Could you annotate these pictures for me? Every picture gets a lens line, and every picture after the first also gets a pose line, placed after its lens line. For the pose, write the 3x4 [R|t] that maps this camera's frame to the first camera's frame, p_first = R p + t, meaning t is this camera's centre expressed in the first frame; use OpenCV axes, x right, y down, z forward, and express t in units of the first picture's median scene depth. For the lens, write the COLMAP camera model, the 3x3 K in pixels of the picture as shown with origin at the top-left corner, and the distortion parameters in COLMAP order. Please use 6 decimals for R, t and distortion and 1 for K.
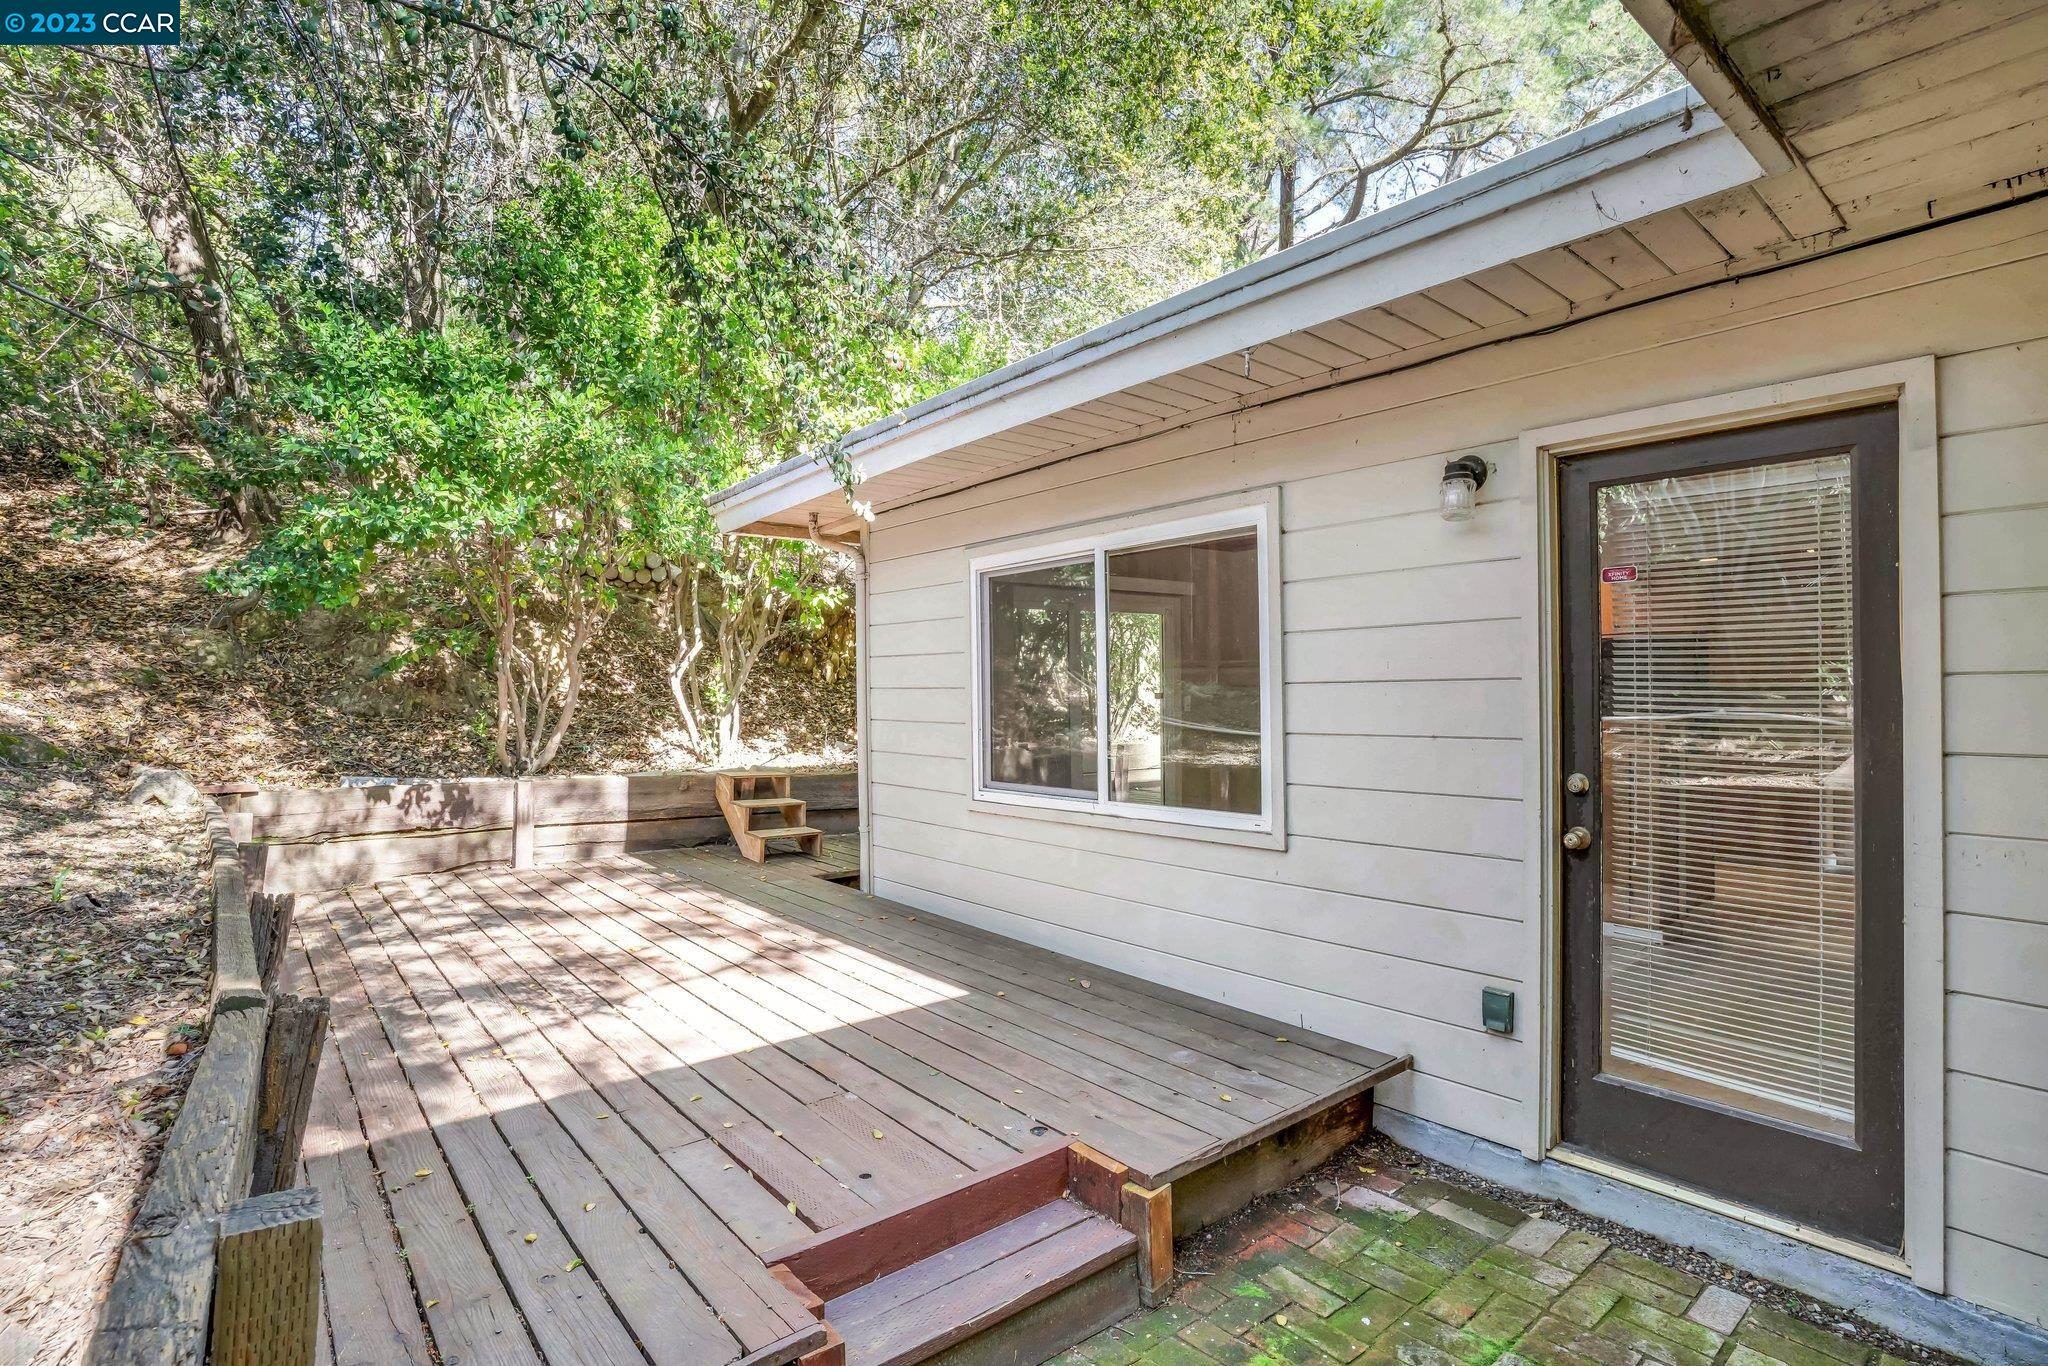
lens RADIAL K [[1041.5, 0, 1005.7], [0, 1041.5, 690.2], [0, 0, 1]] dist [-0.087548, 0.038672]
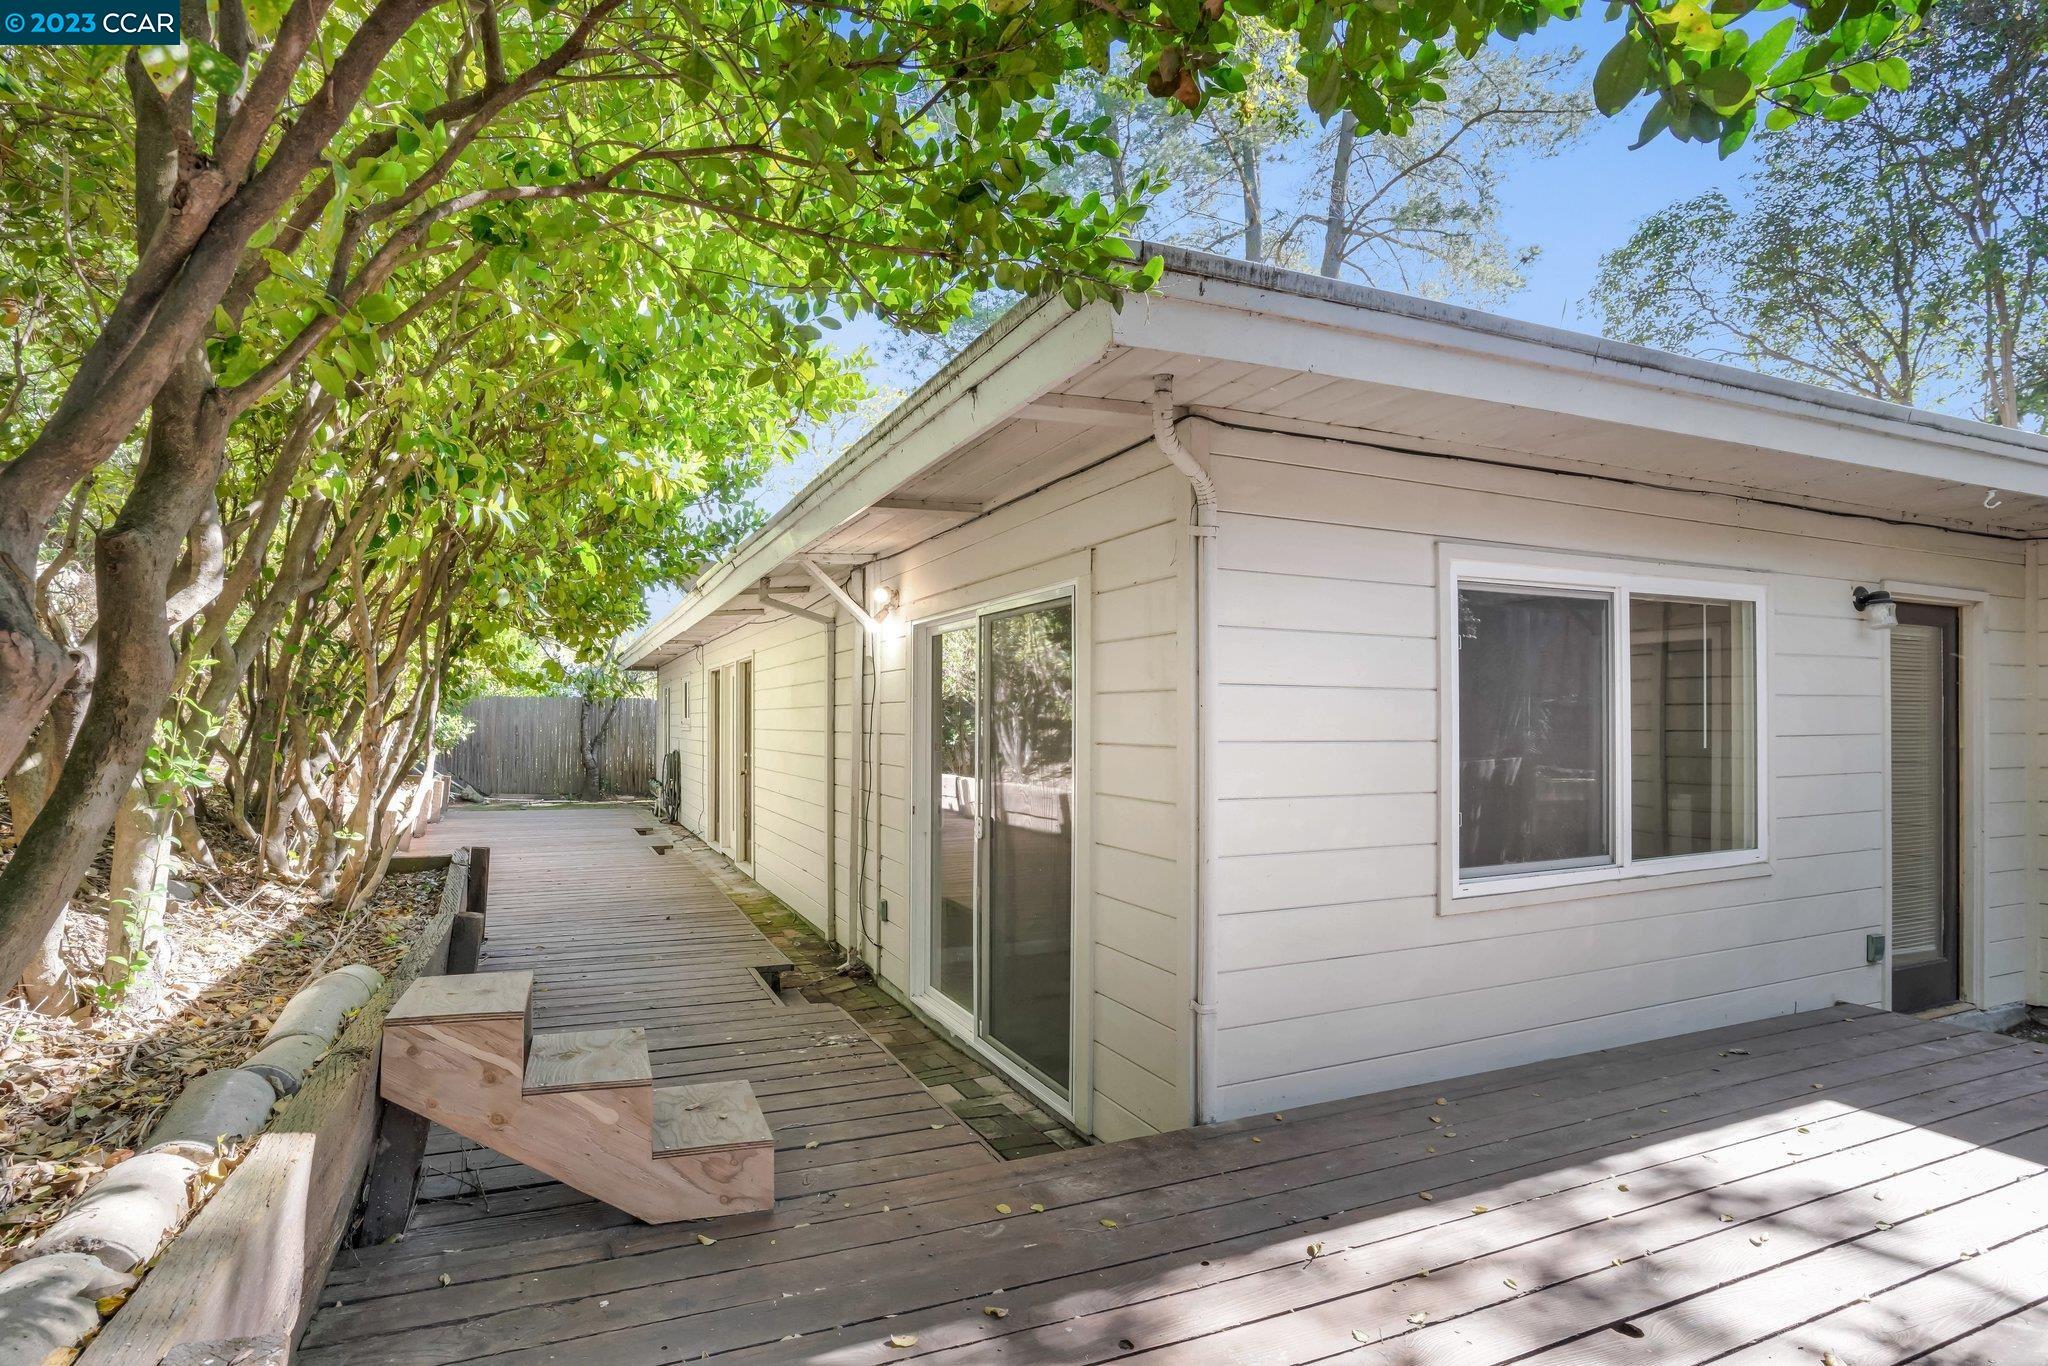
lens RADIAL K [[1041.5, 0, 1005.7], [0, 1041.5, 690.2], [0, 0, 1]] dist [-0.087548, 0.038672]
pose [[0.247588, 0.023583, 0.968578, -0.911878], [-0.008783, 0.999717, -0.022096, -0.021913], [-0.968826, -0.003037, 0.247725, 1.310531]]
